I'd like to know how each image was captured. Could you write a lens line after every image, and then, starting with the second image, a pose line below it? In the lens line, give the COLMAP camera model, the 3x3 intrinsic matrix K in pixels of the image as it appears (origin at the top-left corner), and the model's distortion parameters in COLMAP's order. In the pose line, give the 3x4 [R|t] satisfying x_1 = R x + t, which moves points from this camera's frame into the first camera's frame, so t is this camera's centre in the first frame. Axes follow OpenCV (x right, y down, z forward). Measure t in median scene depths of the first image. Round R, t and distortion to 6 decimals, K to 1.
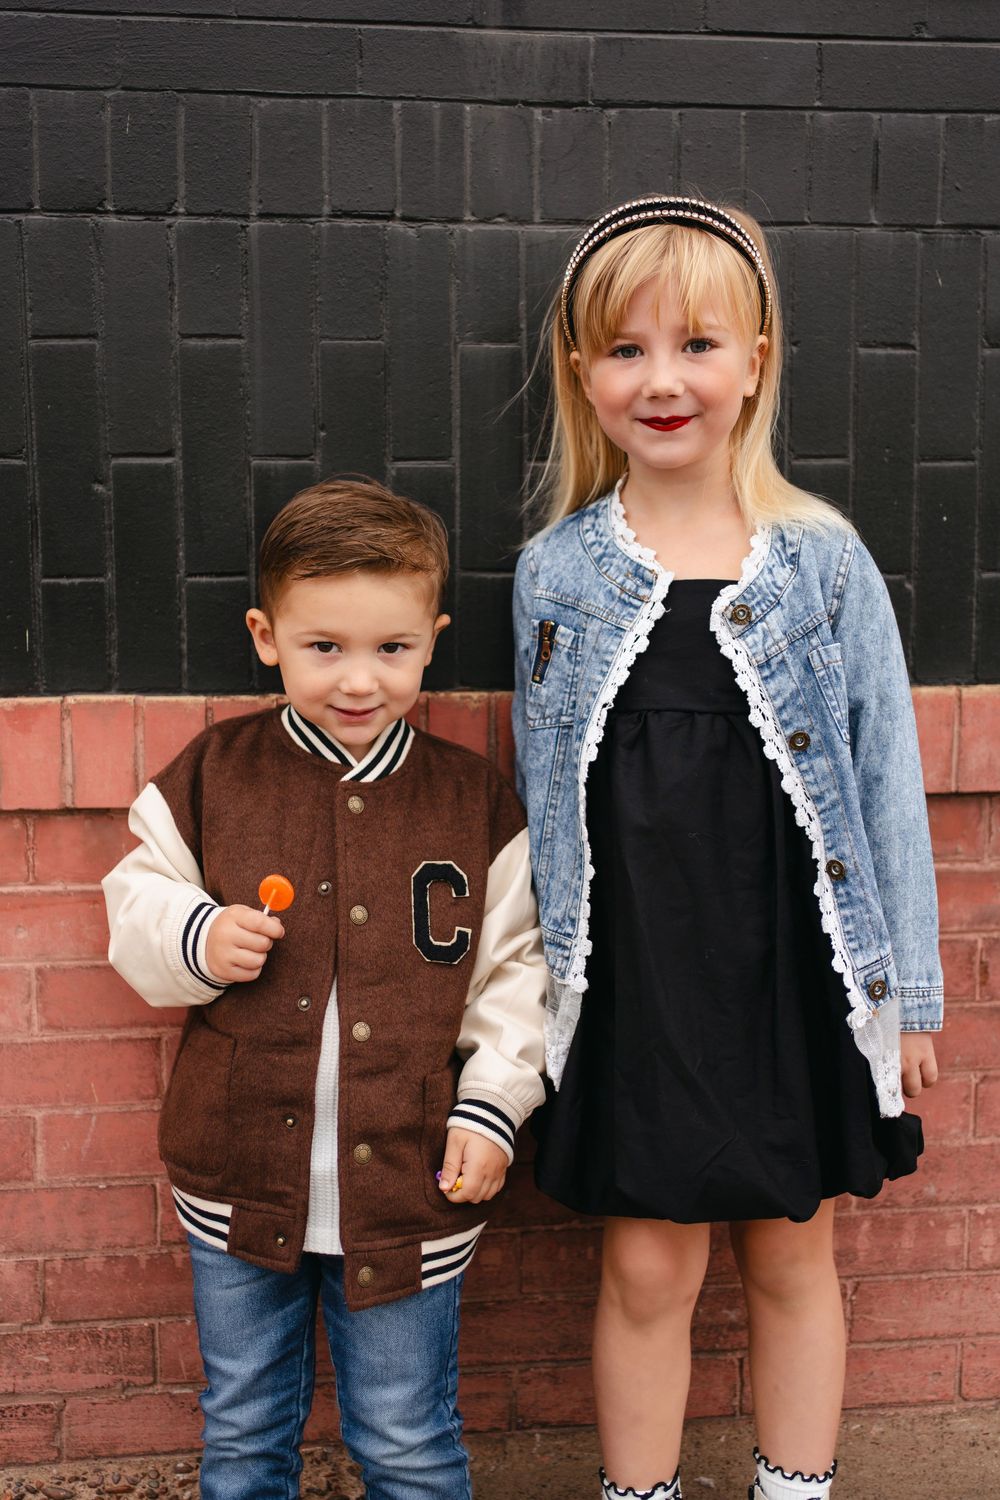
lens RADIAL K [[1451.4, 0, 494.8], [0, 1451.4, 714.1], [0, 0, 1]] dist [0.003367, 0.007932]
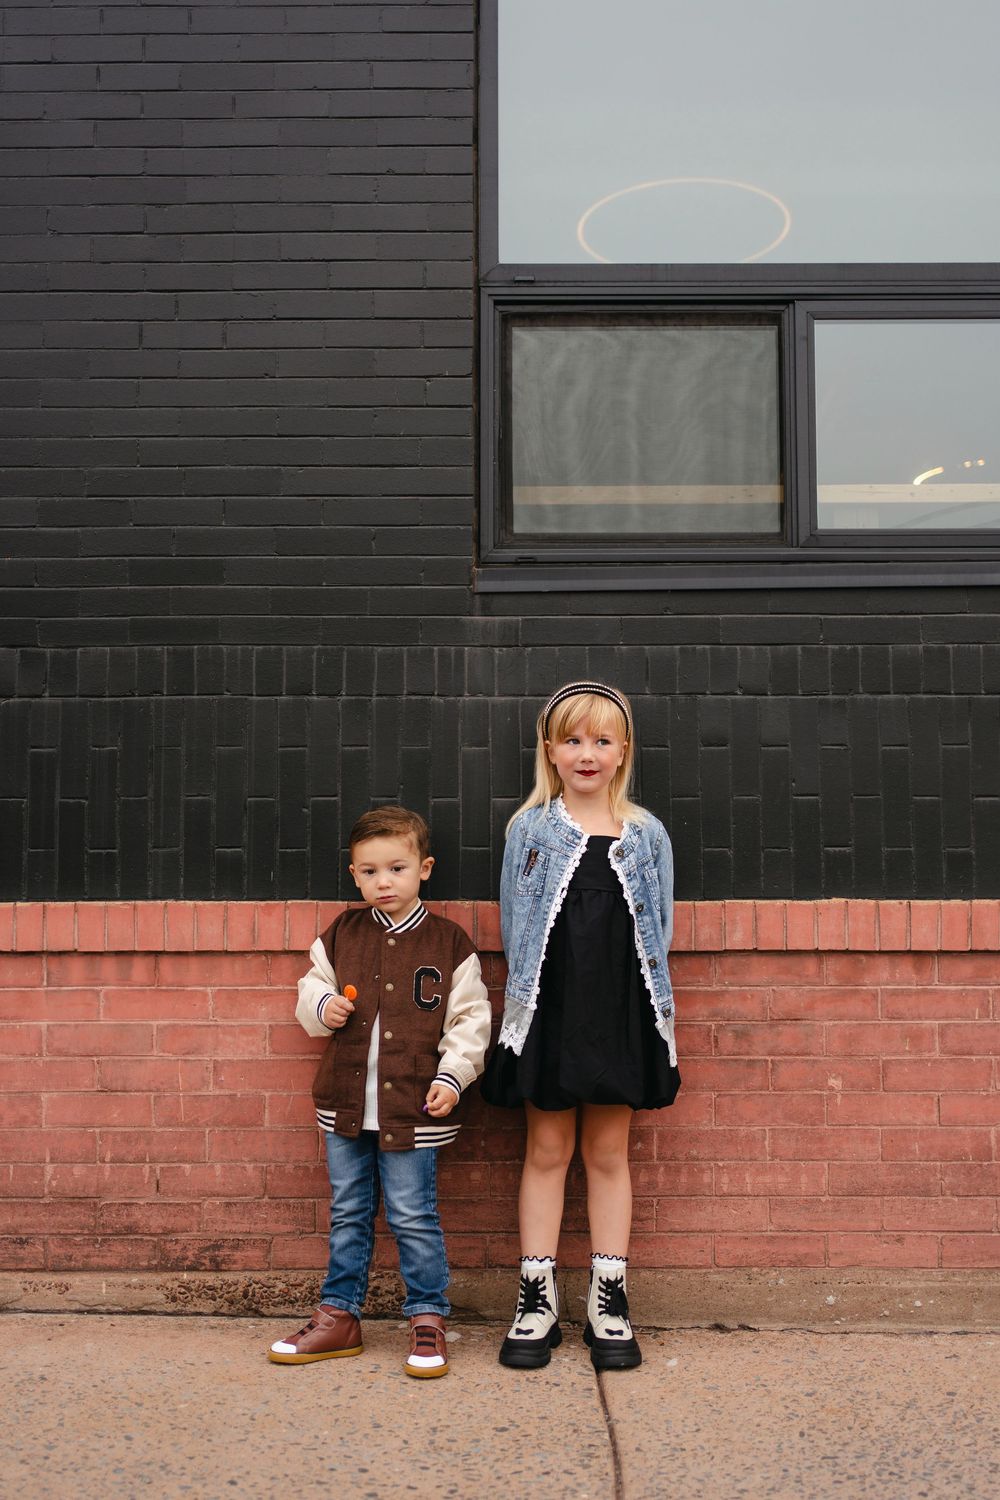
lens RADIAL K [[1476.0, 0, 546.8], [0, 1476.0, 748.7], [0, 0, 1]] dist [0.016832, -0.018750]
pose [[0.995449, -0.000566, -0.095298, 0.311143], [-0.013337, 0.989313, -0.145194, 0.077774], [0.094362, 0.145805, 0.984803, -1.203239]]
